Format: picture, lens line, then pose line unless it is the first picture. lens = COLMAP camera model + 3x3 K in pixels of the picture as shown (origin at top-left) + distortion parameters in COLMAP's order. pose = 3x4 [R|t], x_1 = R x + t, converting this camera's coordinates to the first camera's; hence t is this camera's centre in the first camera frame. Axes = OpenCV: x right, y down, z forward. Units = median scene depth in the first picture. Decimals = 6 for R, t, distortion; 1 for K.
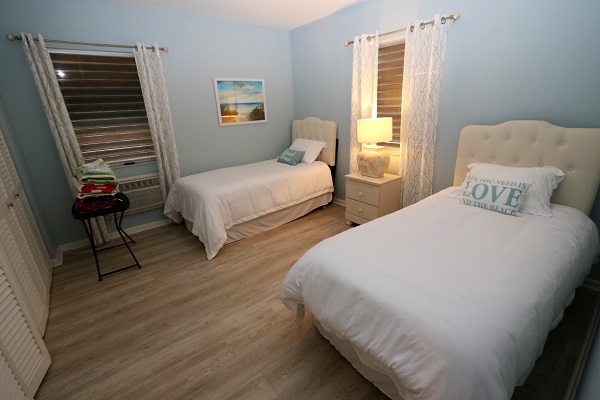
lens RADIAL K [[277.7, 0, 300.5], [0, 277.7, 198.9], [0, 0, 1]] dist [-0.009618, -0.000345]
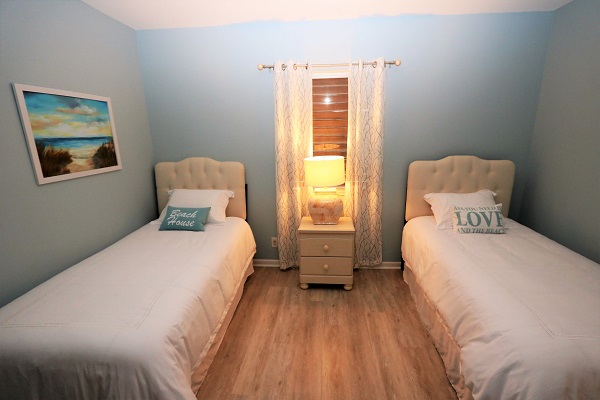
lens RADIAL K [[277.7, 0, 300.7], [0, 277.7, 201.0], [0, 0, 1]] dist [-0.009618, -0.000345]
pose [[0.679579, -0.150856, 0.717924, -0.336057], [0.226495, 0.973964, -0.009741, -0.133599], [-0.697762, 0.169226, 0.696054, 0.378940]]
